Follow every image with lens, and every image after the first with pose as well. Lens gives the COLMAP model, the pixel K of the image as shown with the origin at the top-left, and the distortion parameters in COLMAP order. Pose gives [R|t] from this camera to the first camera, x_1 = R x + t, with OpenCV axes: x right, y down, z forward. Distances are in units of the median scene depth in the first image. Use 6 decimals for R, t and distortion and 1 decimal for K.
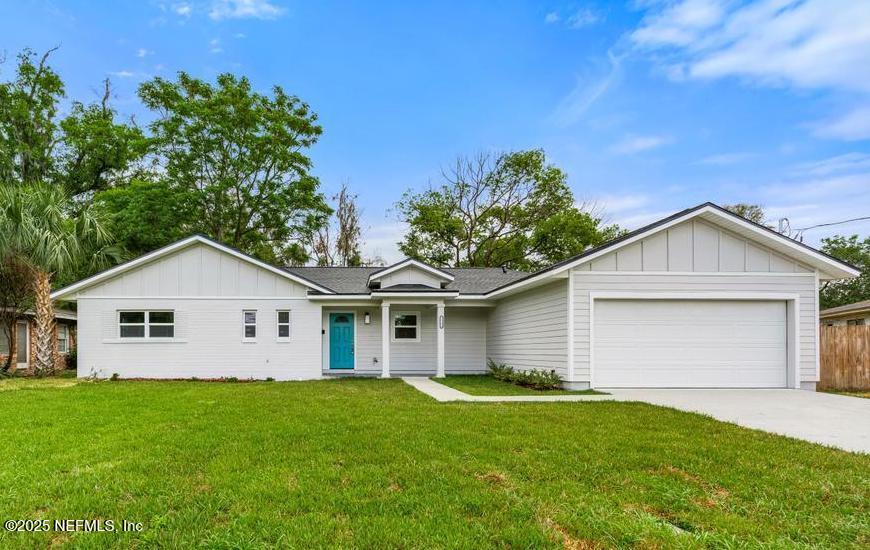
lens RADIAL K [[465.1, 0, 364.8], [0, 465.1, 339.1], [0, 0, 1]] dist [0.001085, 0.000141]
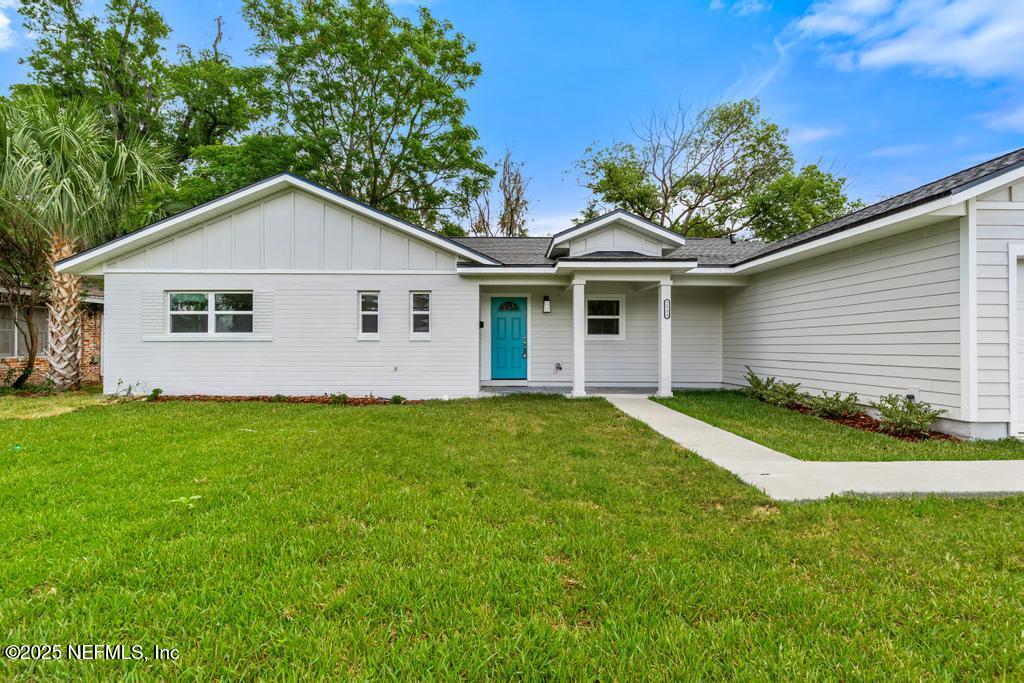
lens RADIAL K [[476.5, 0, 516.8], [0, 476.5, 335.8], [0, 0, 1]] dist [0.002246, 0.000261]
pose [[0.999791, 0.001504, -0.020368, -0.025942], [-0.001455, 0.999996, 0.002390, -0.001279], [0.020372, -0.002360, 0.999790, 0.332063]]
